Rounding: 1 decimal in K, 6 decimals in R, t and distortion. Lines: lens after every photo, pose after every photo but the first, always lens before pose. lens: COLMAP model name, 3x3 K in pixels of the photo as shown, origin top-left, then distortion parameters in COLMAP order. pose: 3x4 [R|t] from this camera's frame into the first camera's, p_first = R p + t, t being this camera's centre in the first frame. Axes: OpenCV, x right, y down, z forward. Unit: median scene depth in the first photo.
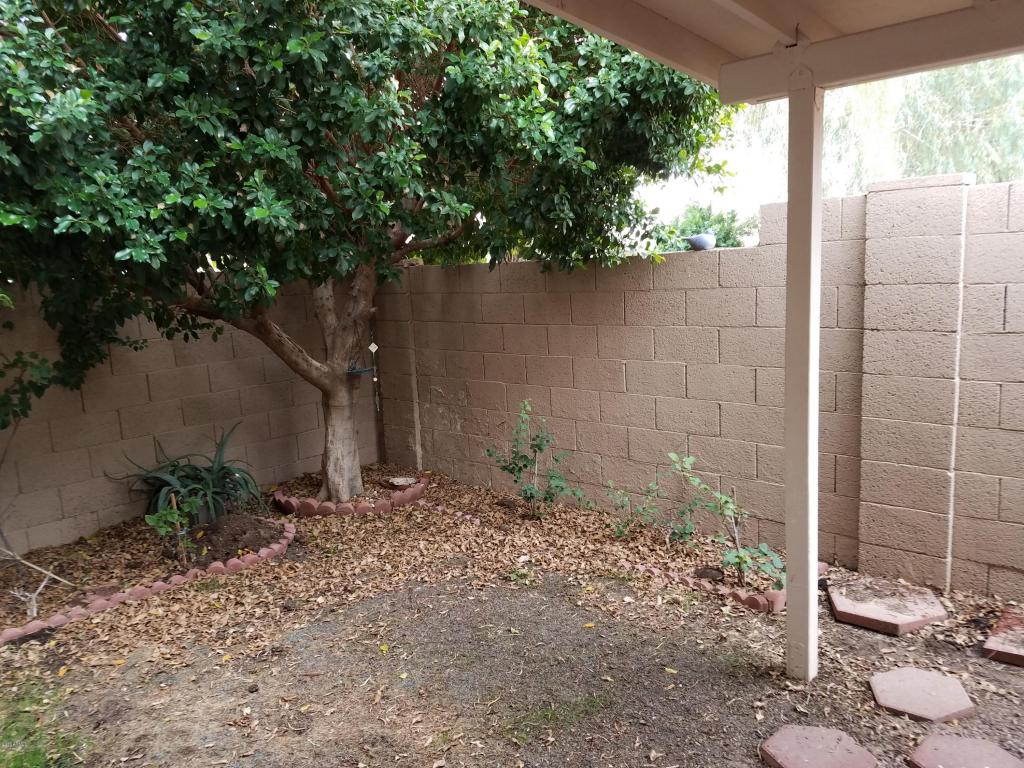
lens RADIAL K [[754.5, 0, 512.0], [0, 754.5, 384.0], [0, 0, 1]] dist [0.142249, -0.208894]
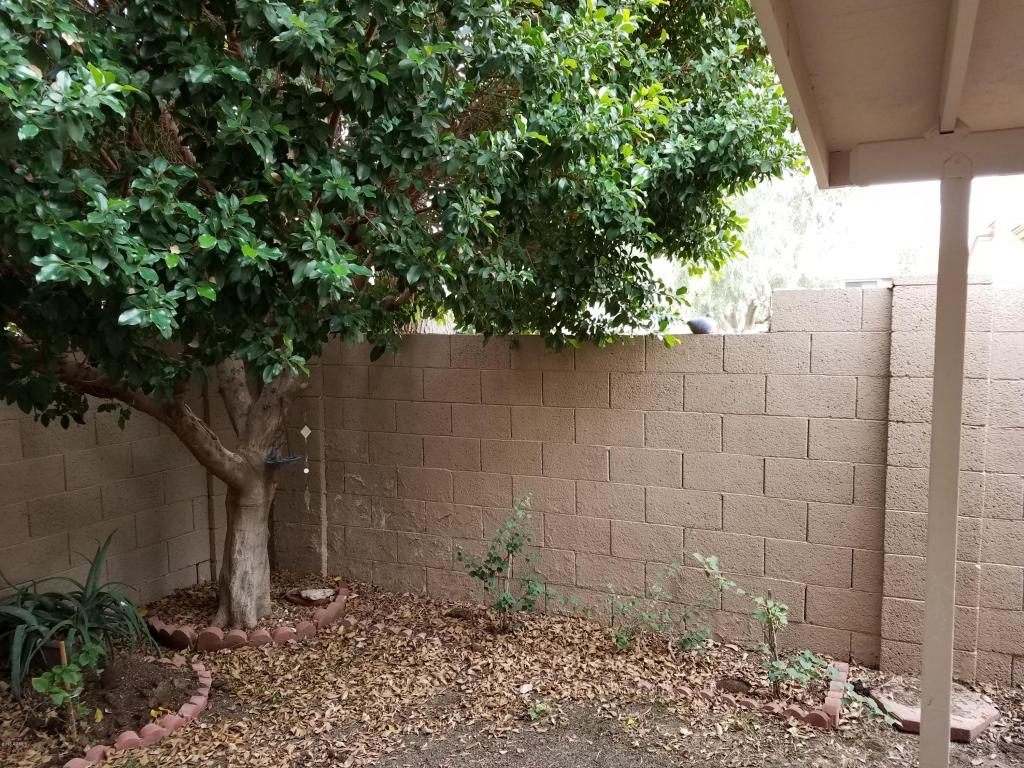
lens RADIAL K [[761.5, 0, 540.0], [0, 761.5, 389.2], [0, 0, 1]] dist [0.127720, -0.172685]
pose [[0.950587, 0.016659, 0.310010, -0.217436], [0.008543, 0.996778, -0.079759, -0.027735], [-0.310339, 0.078467, 0.947382, 0.145183]]
